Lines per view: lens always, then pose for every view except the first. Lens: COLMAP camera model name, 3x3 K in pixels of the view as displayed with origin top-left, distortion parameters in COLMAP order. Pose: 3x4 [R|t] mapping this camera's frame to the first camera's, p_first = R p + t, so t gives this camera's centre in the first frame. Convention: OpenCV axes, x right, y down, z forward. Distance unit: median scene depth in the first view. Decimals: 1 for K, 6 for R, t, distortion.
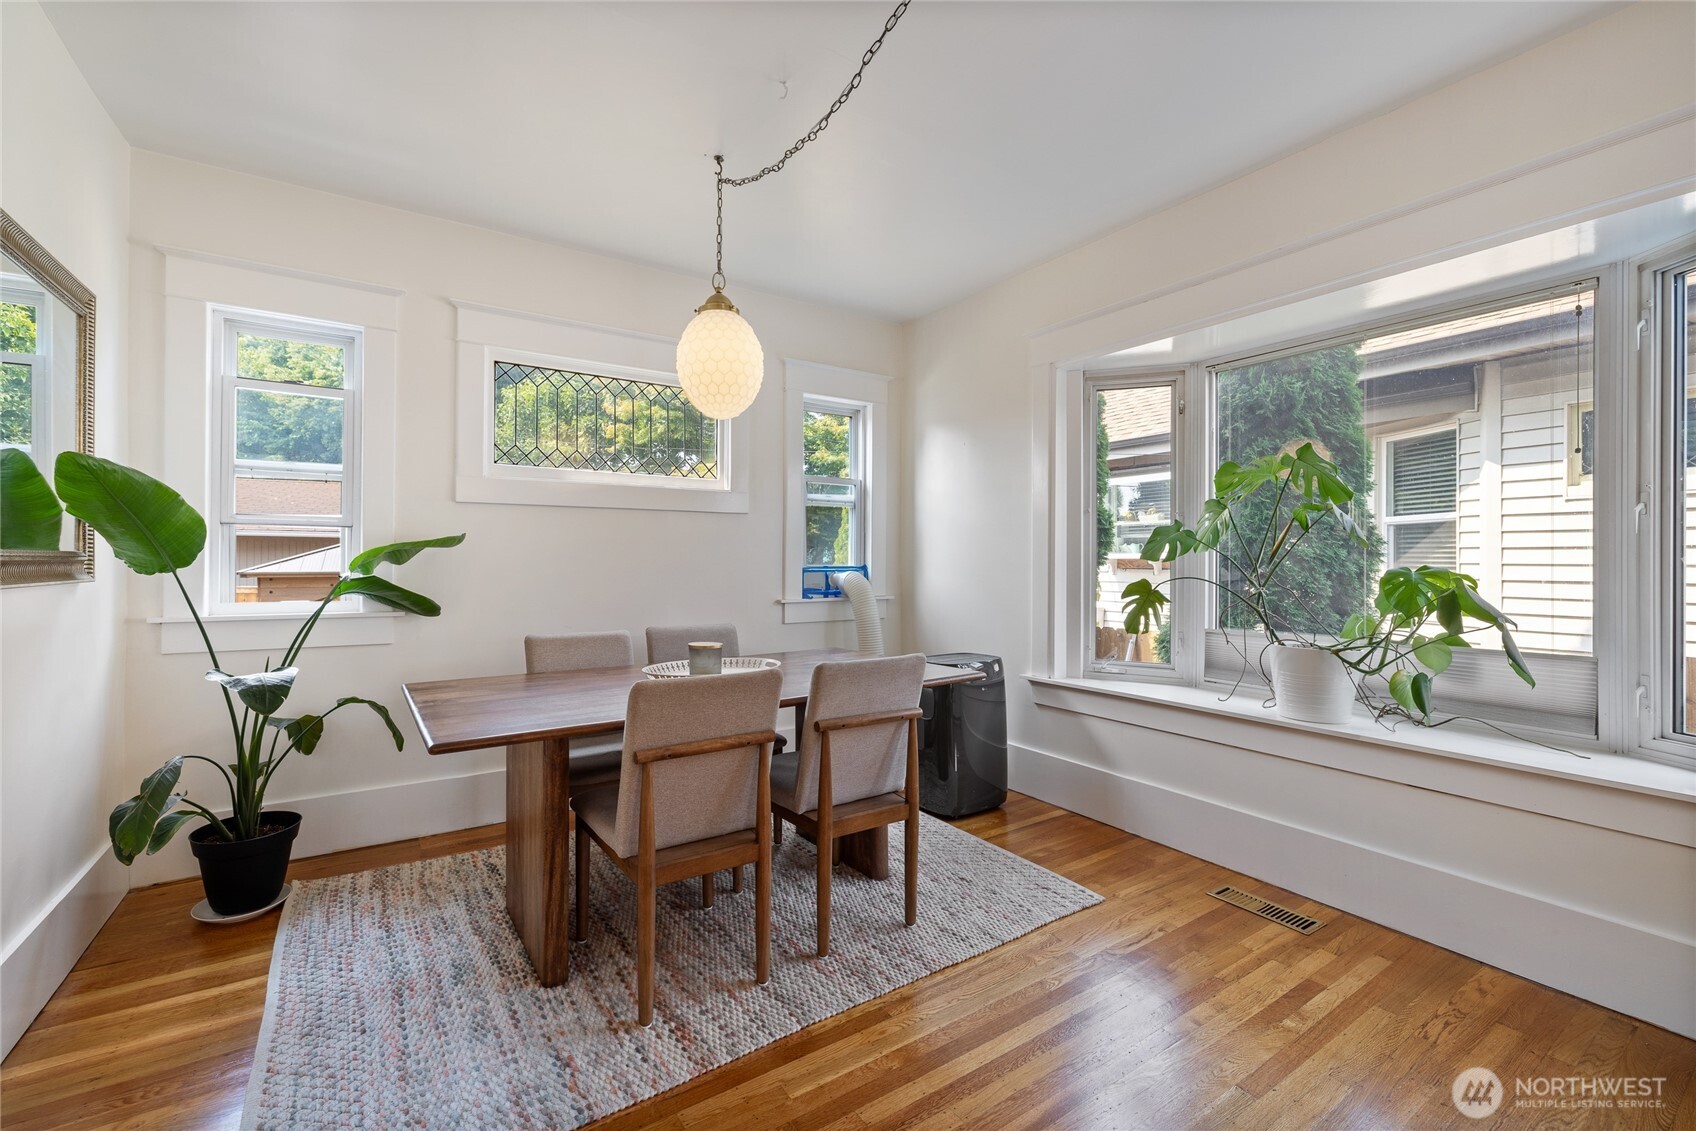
lens RADIAL K [[704.9, 0, 831.1], [0, 704.9, 563.4], [0, 0, 1]] dist [-0.010148, 0.000093]
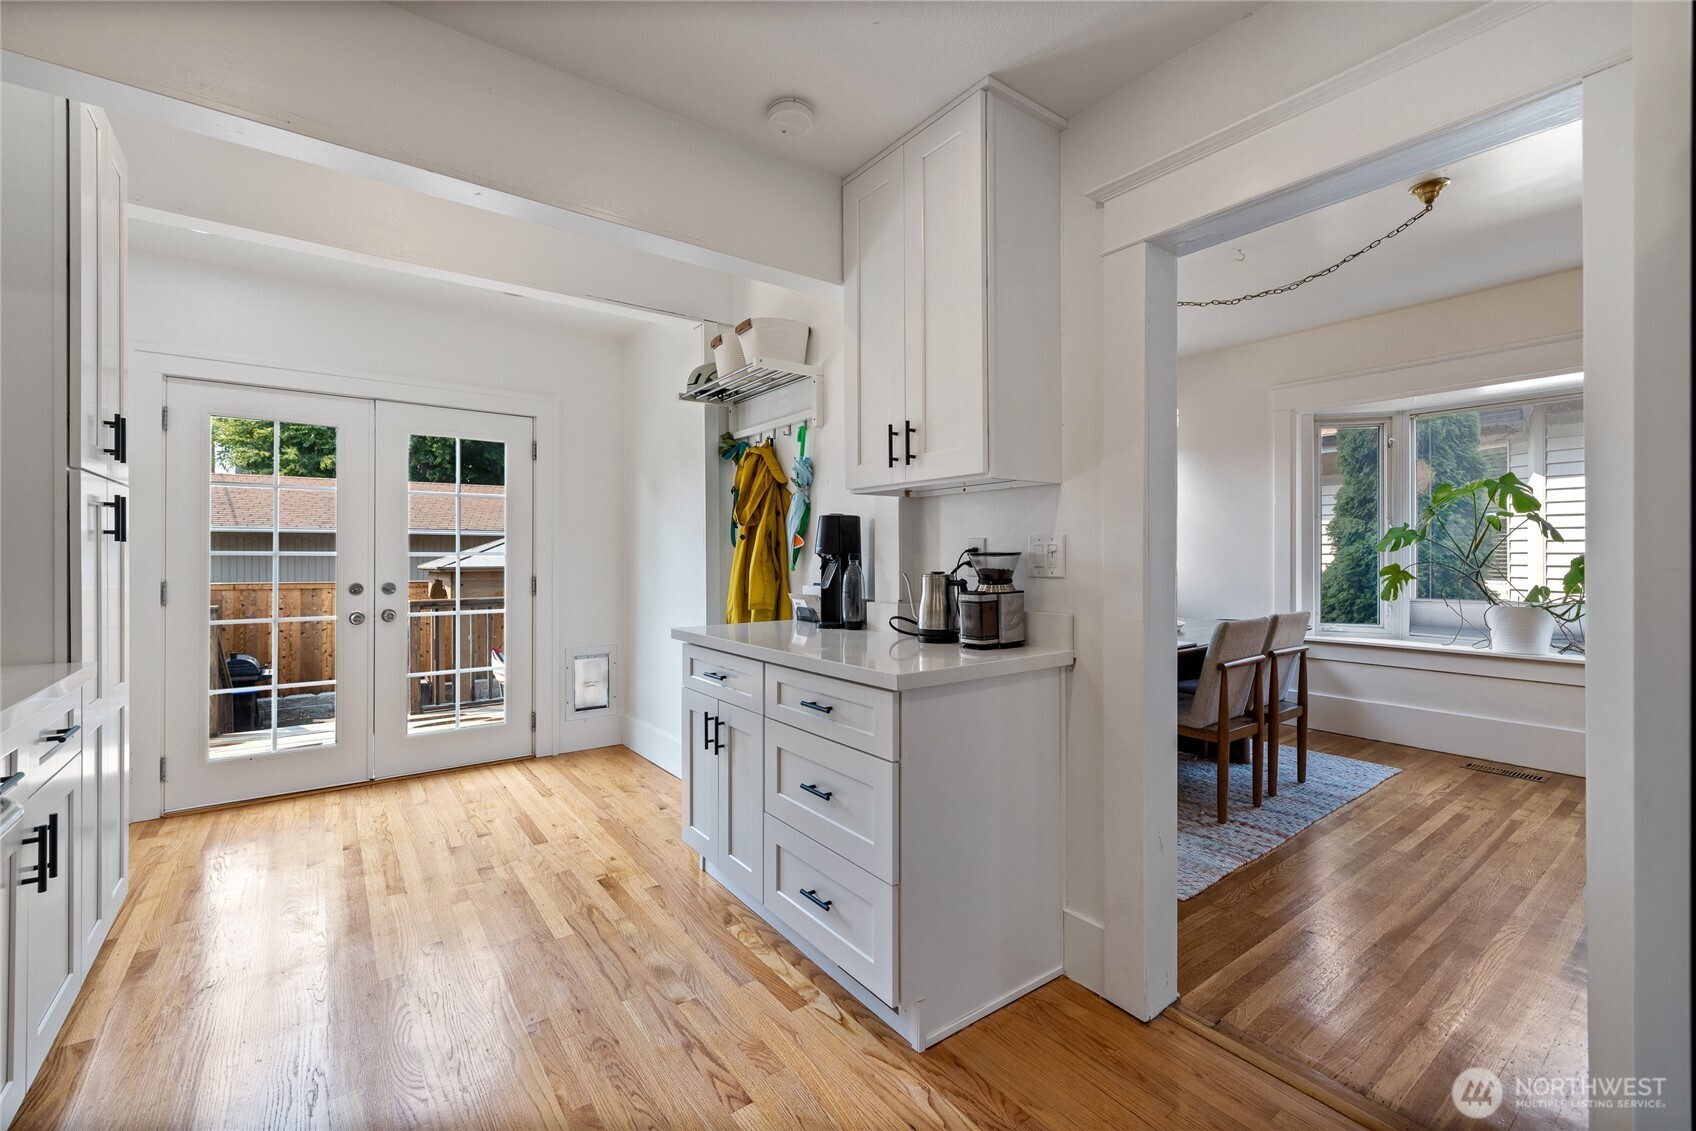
lens RADIAL K [[705.3, 0, 839.5], [0, 705.3, 559.5], [0, 0, 1]] dist [0.000712, 0.000091]
pose [[0.998137, -0.004560, 0.060842, -0.820024], [0.004635, 0.999989, -0.001082, 0.010194], [-0.060836, 0.001362, 0.998147, -0.411939]]
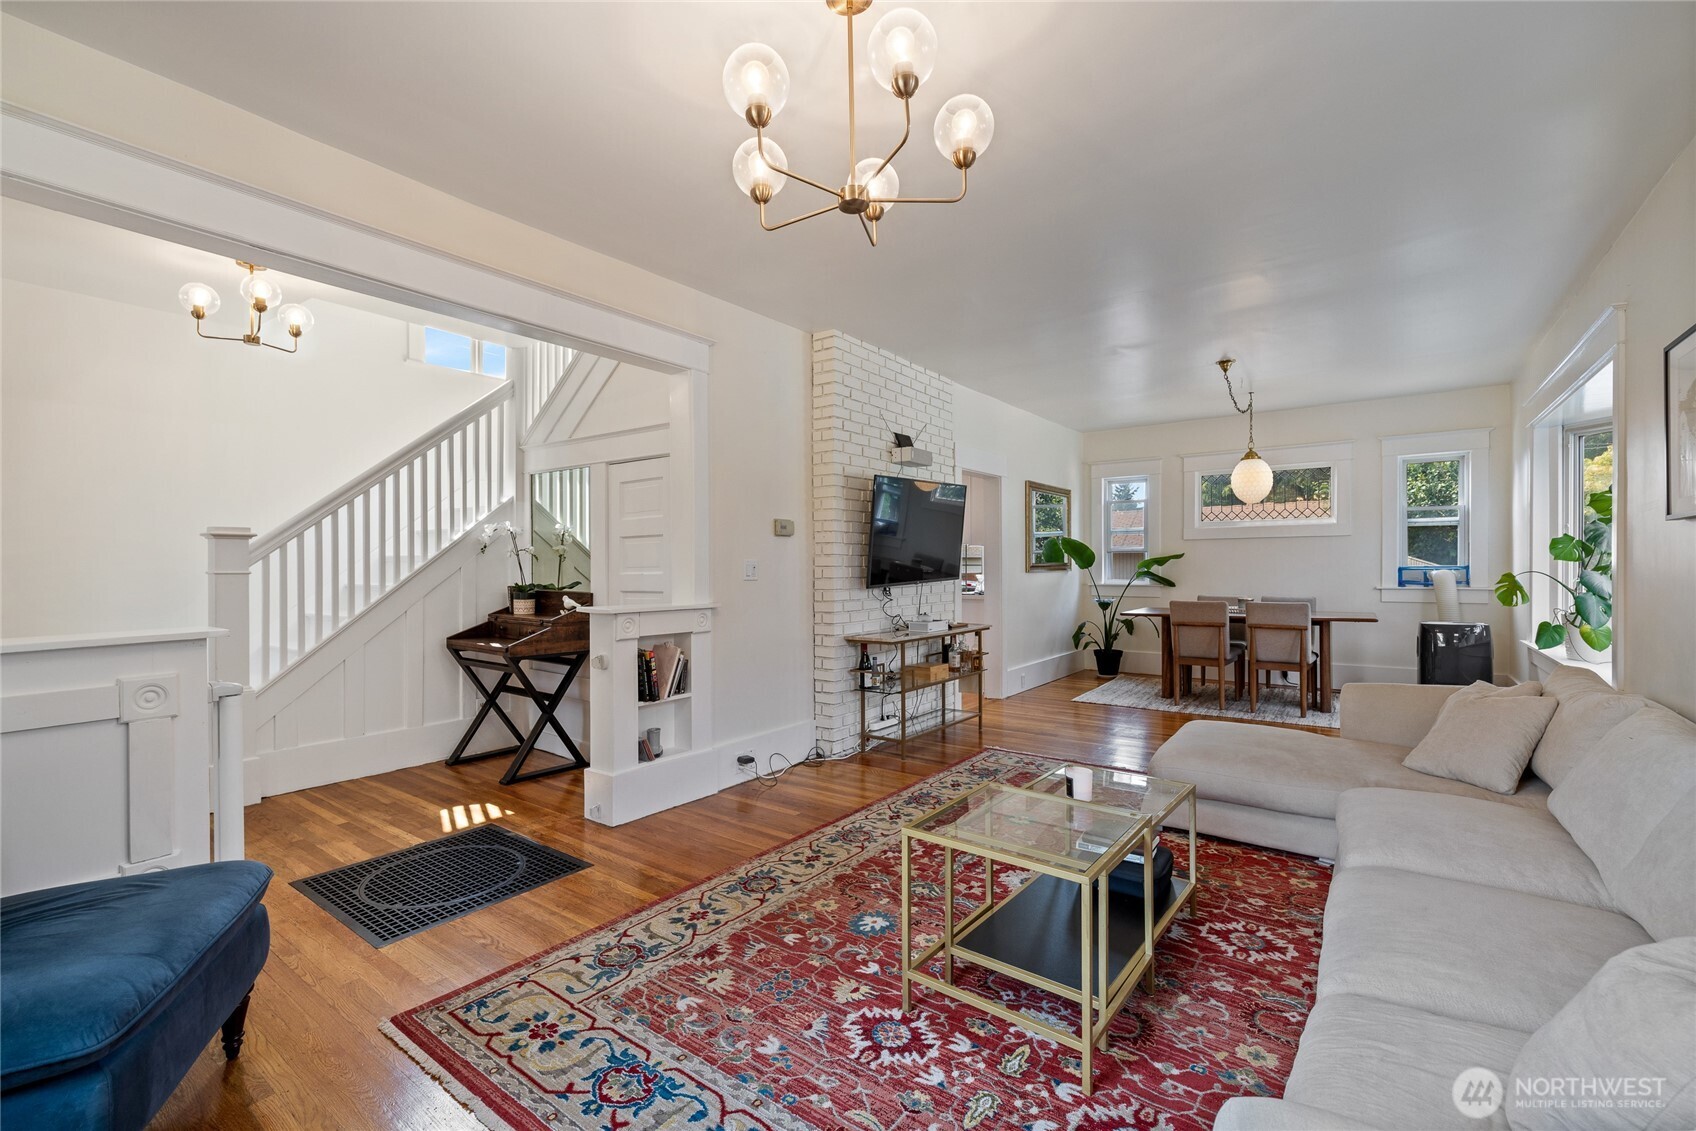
lens RADIAL K [[727.6, 0, 837.8], [0, 727.6, 564.1], [0, 0, 1]] dist [0.001163, 0.000260]
pose [[0.347545, -0.009196, -0.937618, 1.493212], [0.003035, 0.999958, -0.008683, 0.014364], [0.937658, 0.000172, 0.347559, -1.041942]]
